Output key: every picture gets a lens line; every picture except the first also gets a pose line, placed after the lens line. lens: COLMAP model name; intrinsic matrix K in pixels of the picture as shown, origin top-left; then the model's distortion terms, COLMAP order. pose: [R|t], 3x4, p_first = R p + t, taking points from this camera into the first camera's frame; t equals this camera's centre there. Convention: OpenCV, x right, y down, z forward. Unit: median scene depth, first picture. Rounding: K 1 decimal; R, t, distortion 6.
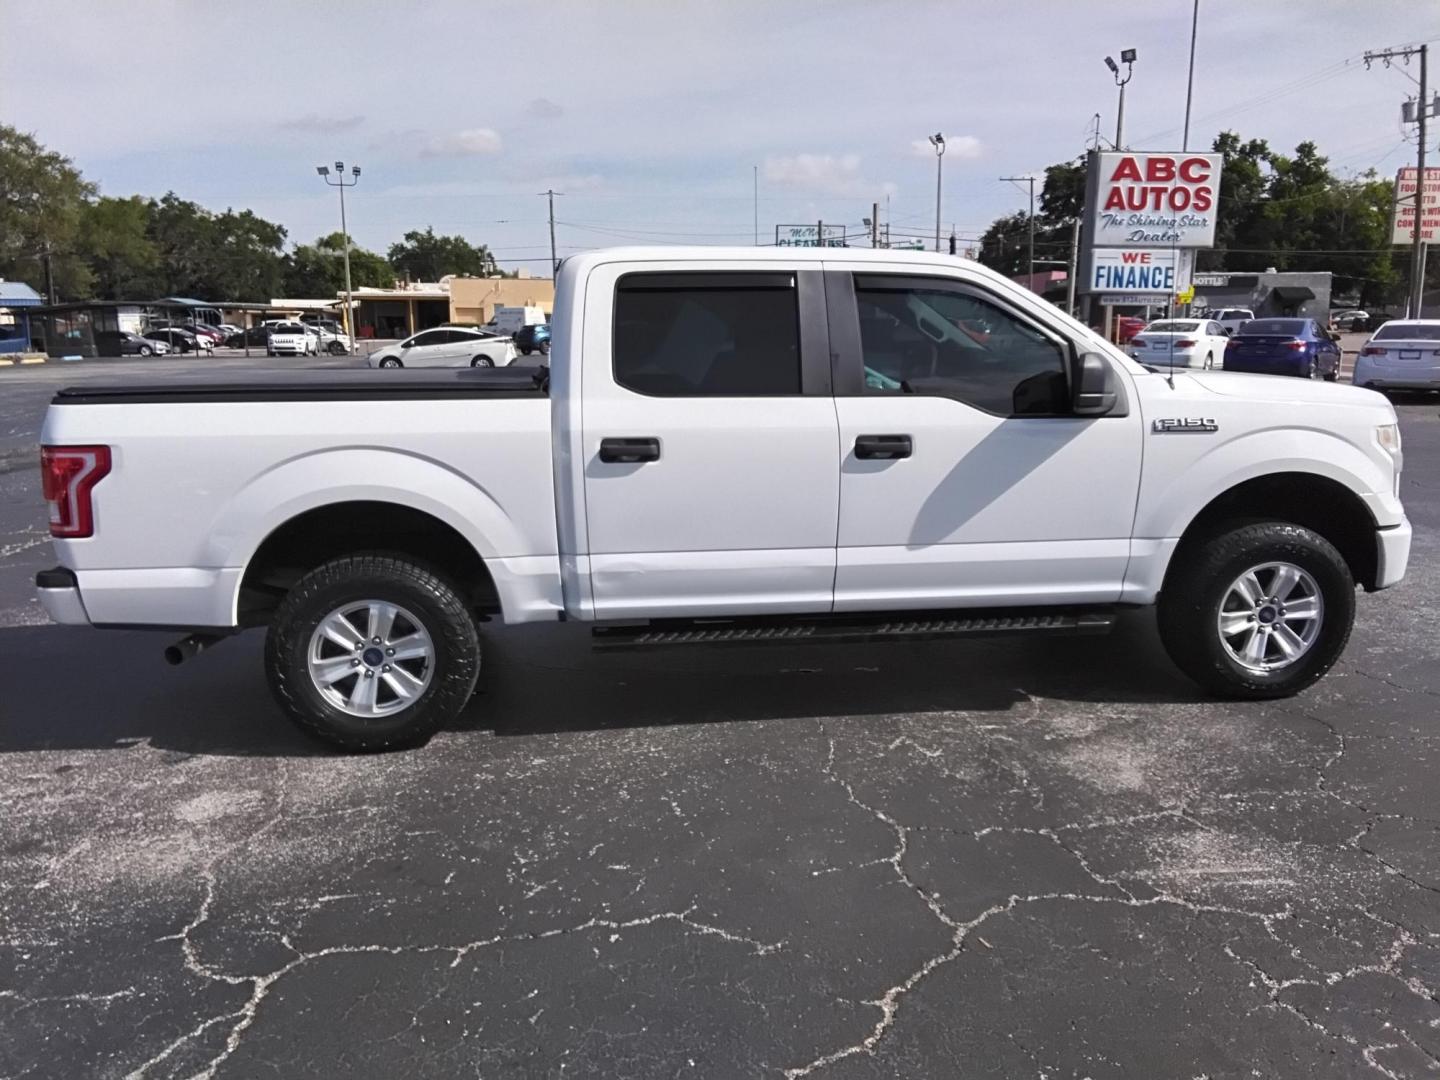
lens RADIAL K [[1129.5, 0, 725.7], [0, 1129.5, 548.3], [0, 0, 1]] dist [0.085285, -0.108411]
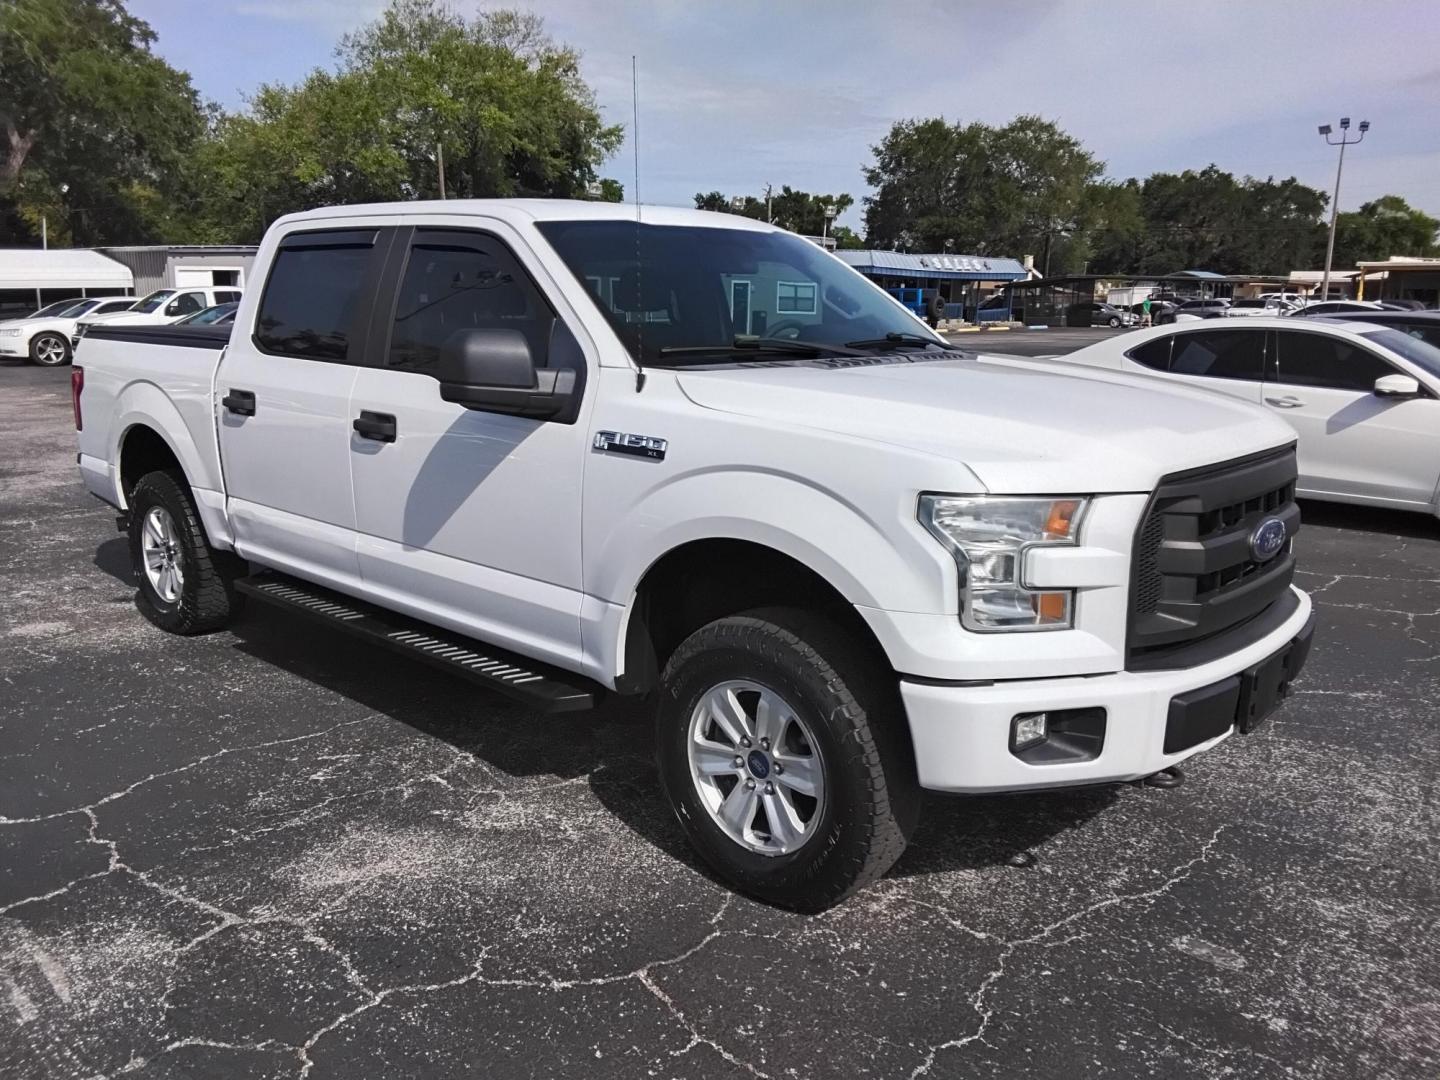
lens RADIAL K [[1129.5, 0, 717.3], [0, 1129.5, 551.6], [0, 0, 1]] dist [0.085285, -0.108411]
pose [[0.644135, 0.182116, -0.742916, 0.082209], [-0.163473, 0.981580, 0.098884, -0.010429], [0.747240, 0.057752, 0.662041, 0.051880]]
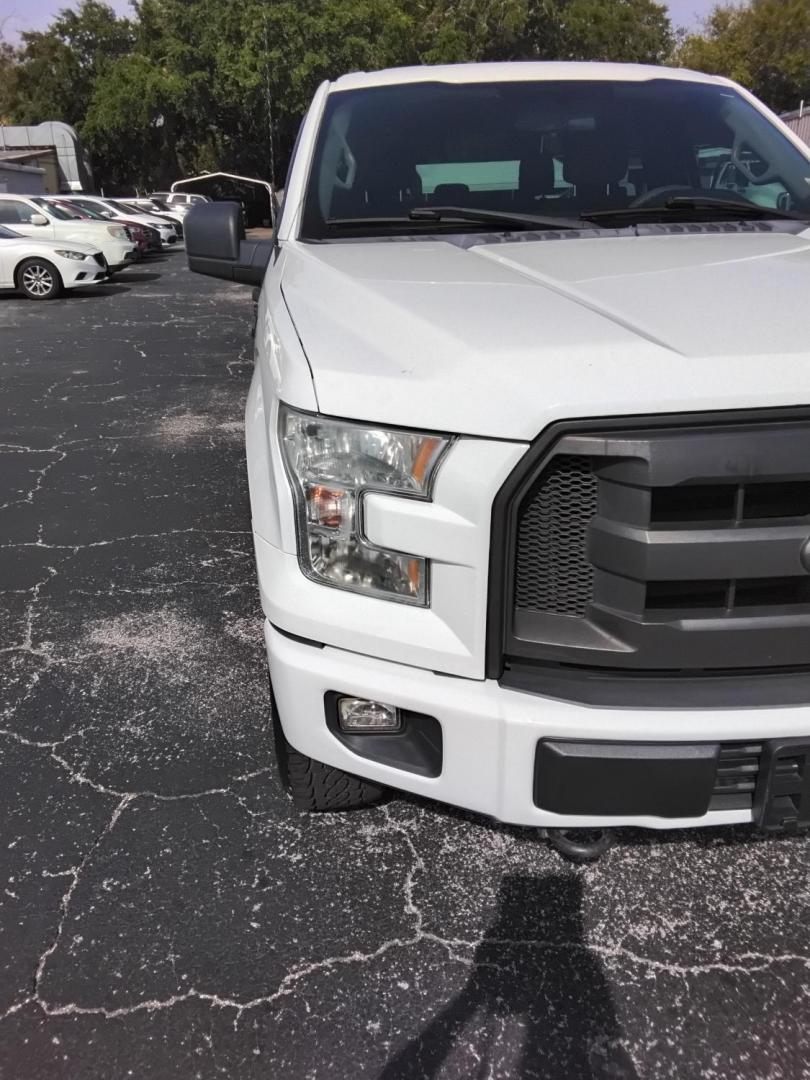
lens RADIAL K [[847.1, 0, 409.7], [0, 847.1, 545.7], [0, 0, 1]] dist [0.085285, -0.108411]
pose [[-0.003706, 0.388680, -0.921365, 0.080775], [-0.173060, 0.907220, 0.383409, -0.017181], [0.984904, 0.160872, 0.063902, 0.093774]]
